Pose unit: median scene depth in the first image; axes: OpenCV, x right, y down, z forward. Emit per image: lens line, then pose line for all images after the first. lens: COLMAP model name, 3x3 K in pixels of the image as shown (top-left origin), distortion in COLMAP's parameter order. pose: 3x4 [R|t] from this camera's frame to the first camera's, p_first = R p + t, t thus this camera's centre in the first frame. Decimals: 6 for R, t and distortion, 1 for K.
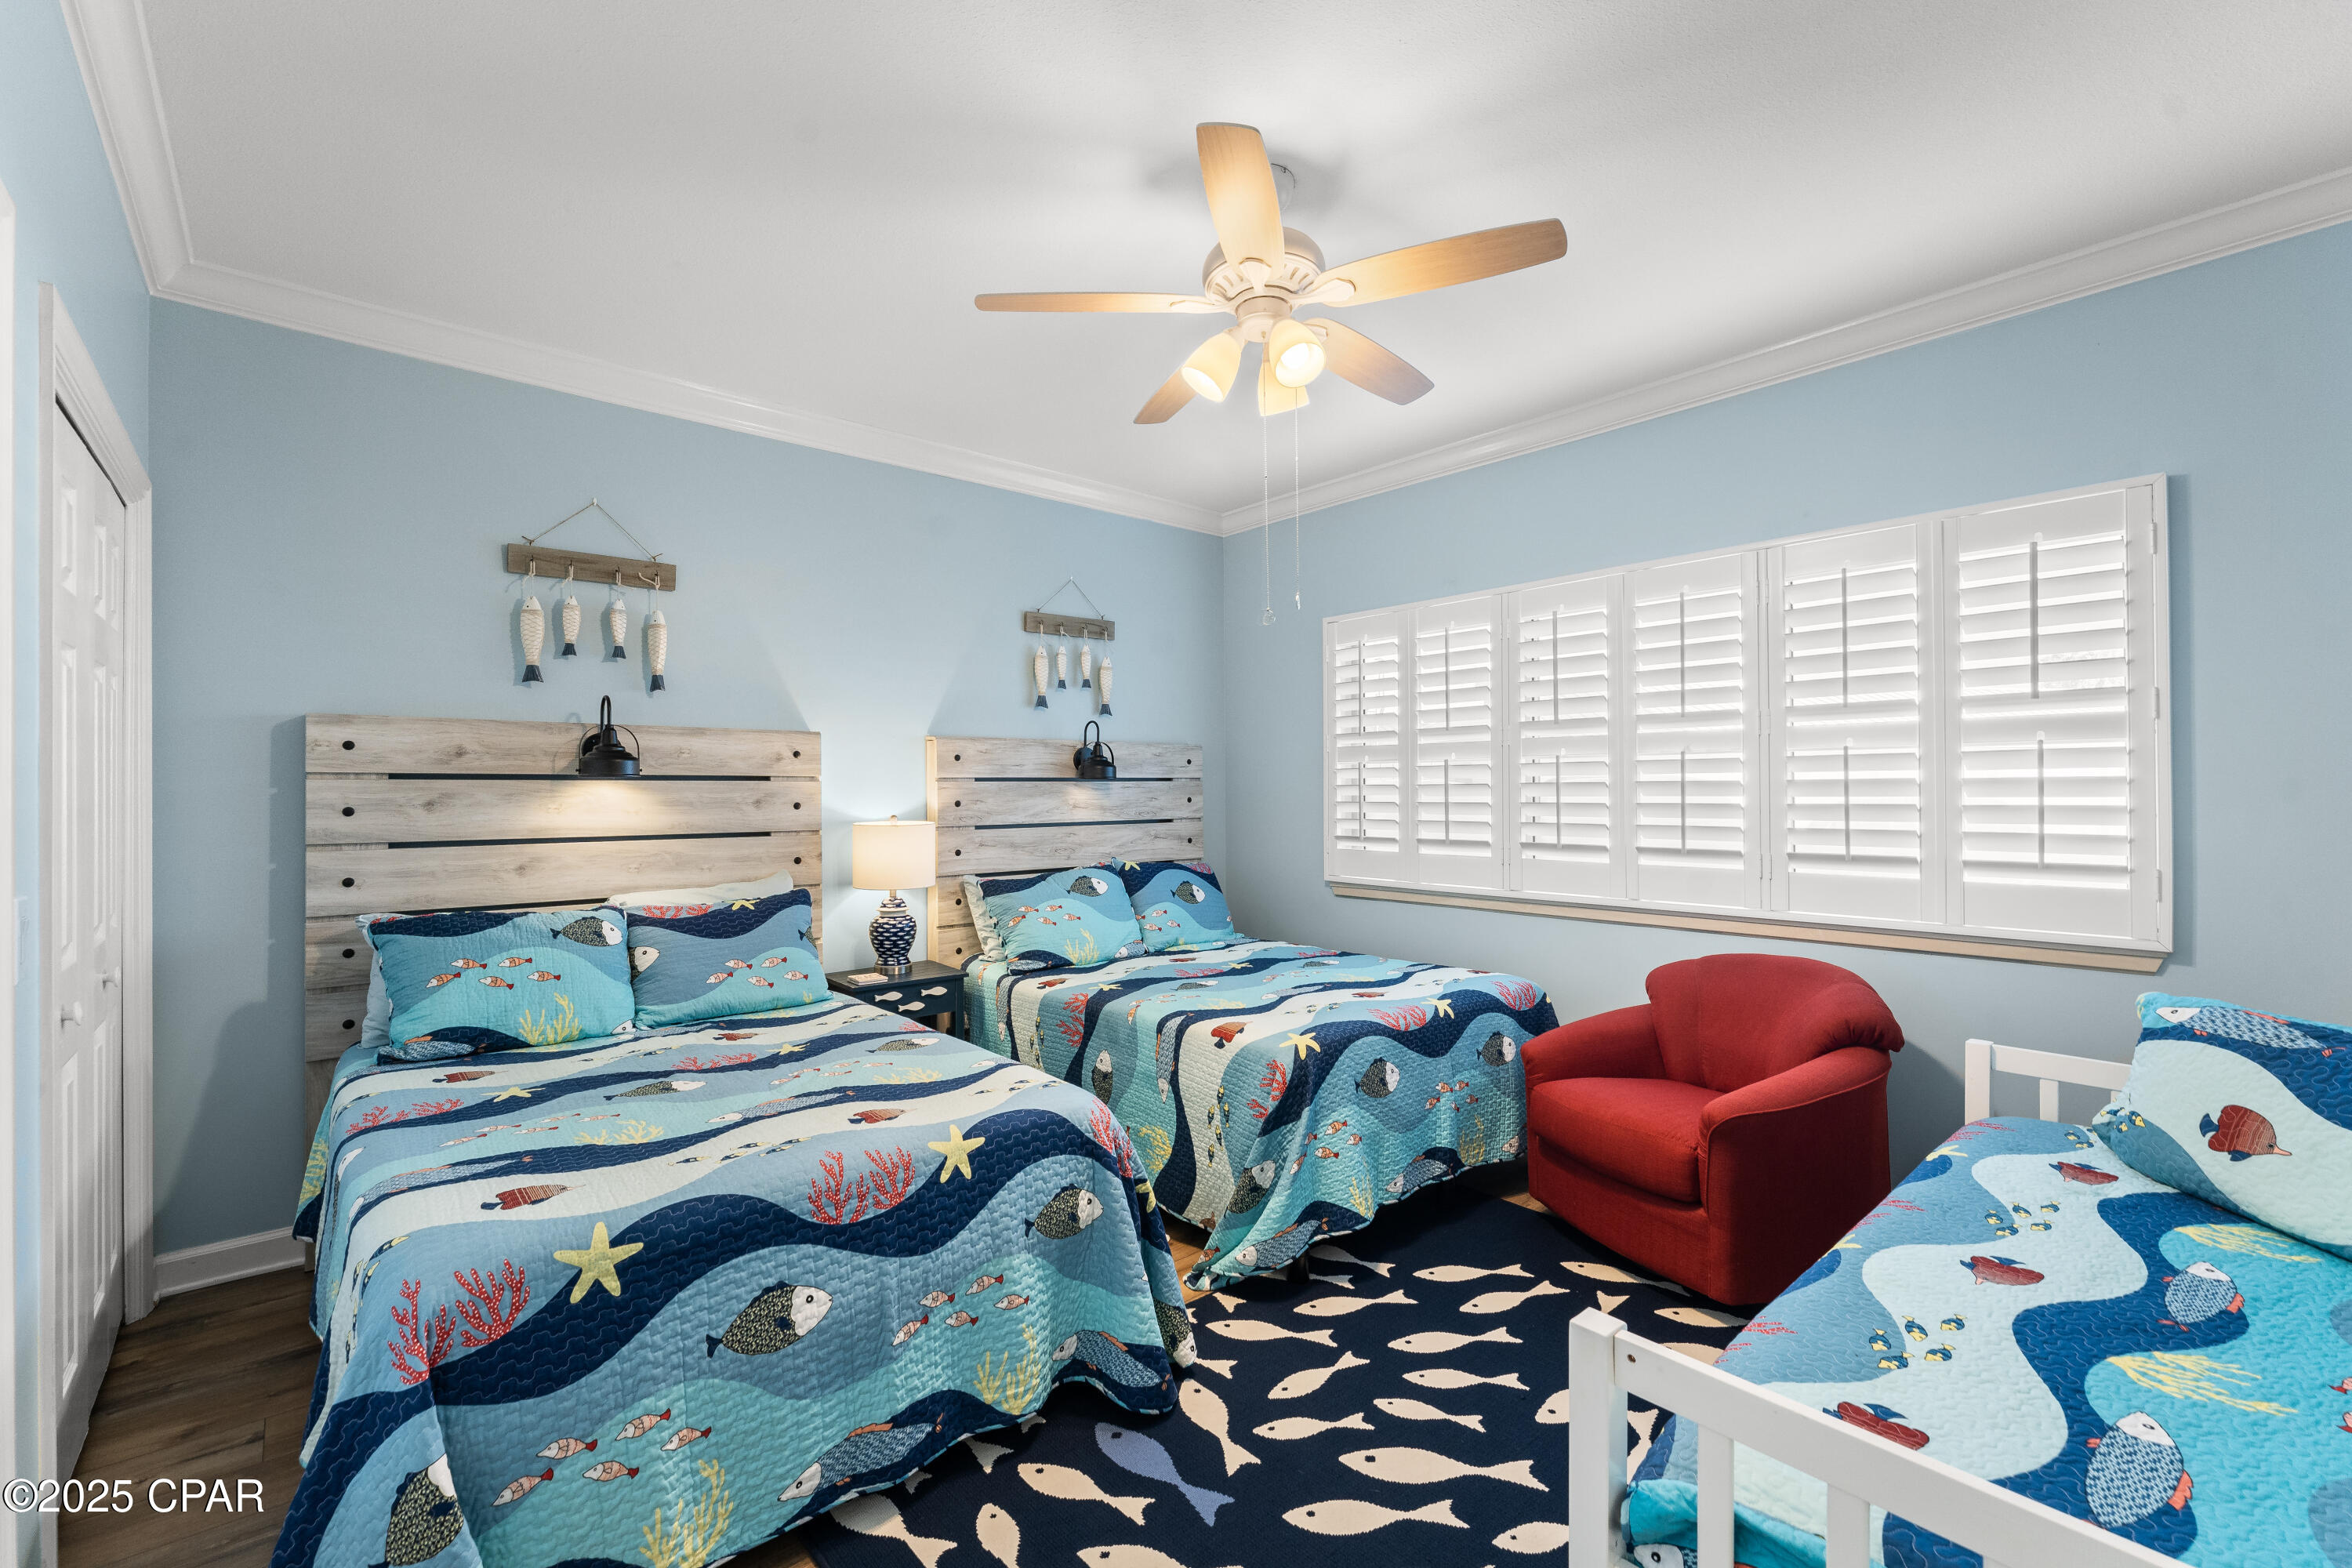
lens RADIAL K [[991.5, 0, 1176.0], [0, 991.5, 784.0], [0, 0, 1]] dist [-0.016377, 0.000072]
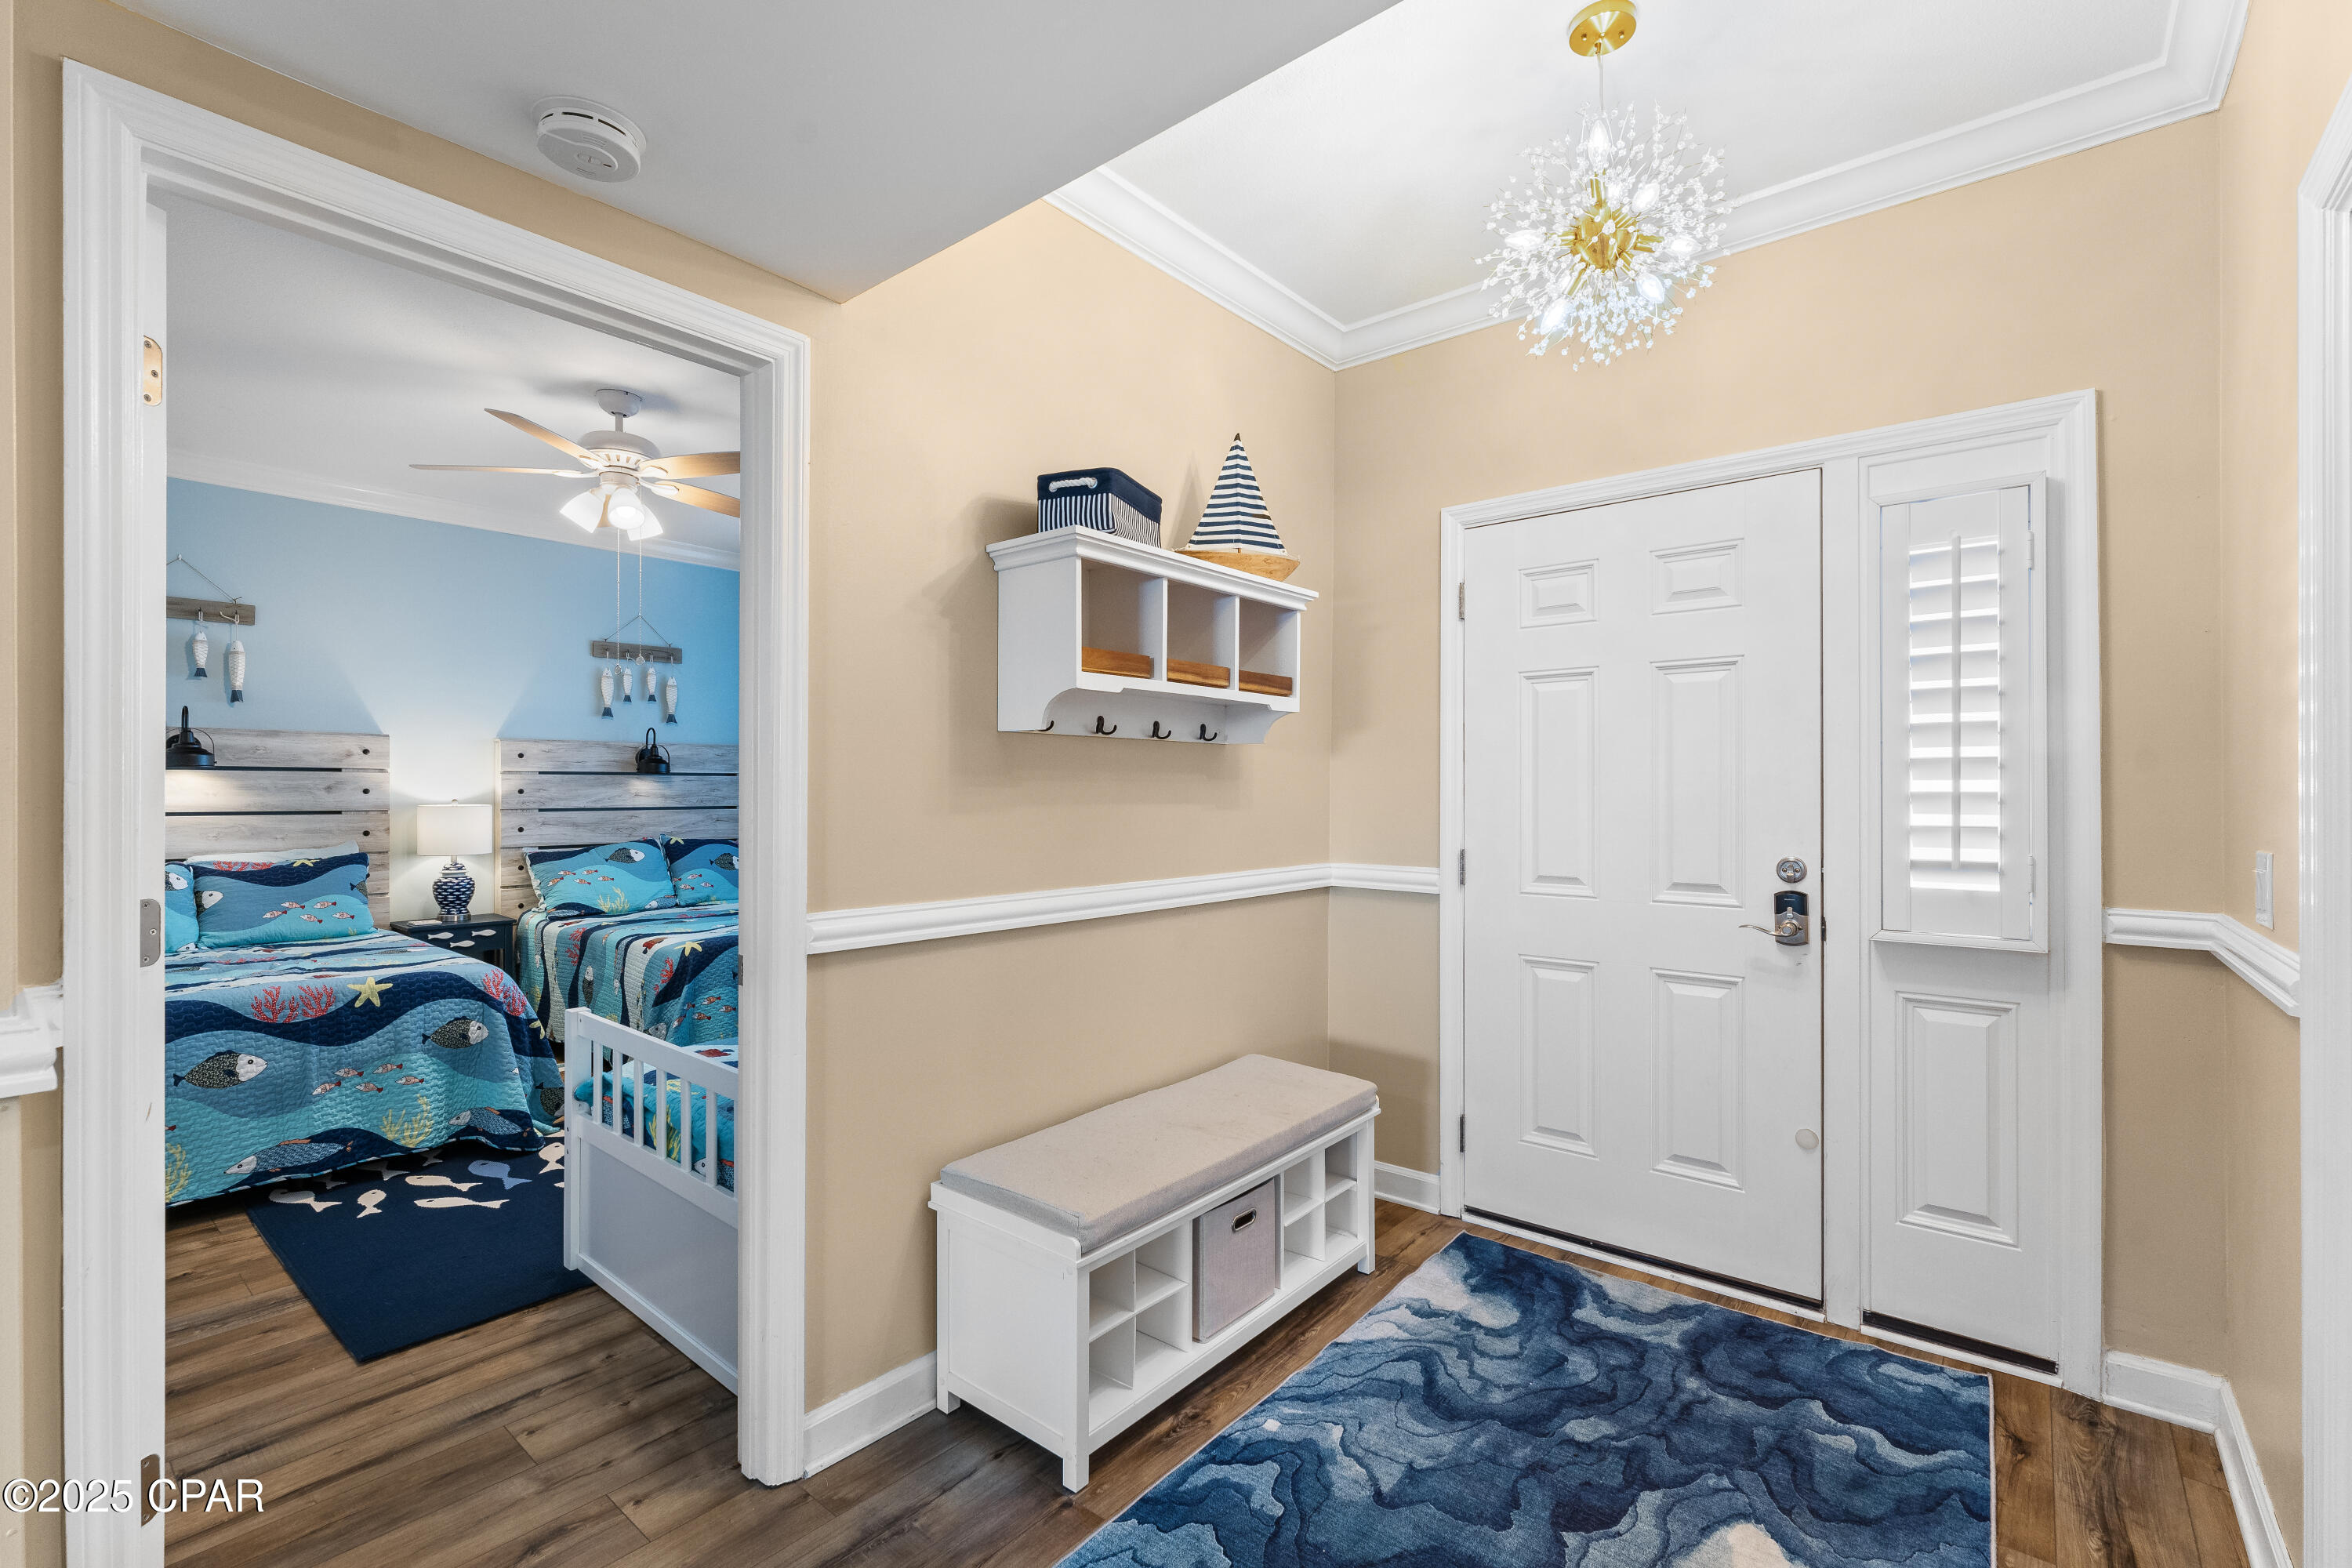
lens RADIAL K [[1039.5, 0, 1176.0], [0, 1039.5, 784.0], [0, 0, 1]] dist [0.000666, -0.000879]
pose [[0.988014, 0.008710, 0.154120, 0.479222], [-0.008722, 0.999962, -0.000595, 0.004408], [-0.154120, -0.000756, 0.988052, -0.539613]]
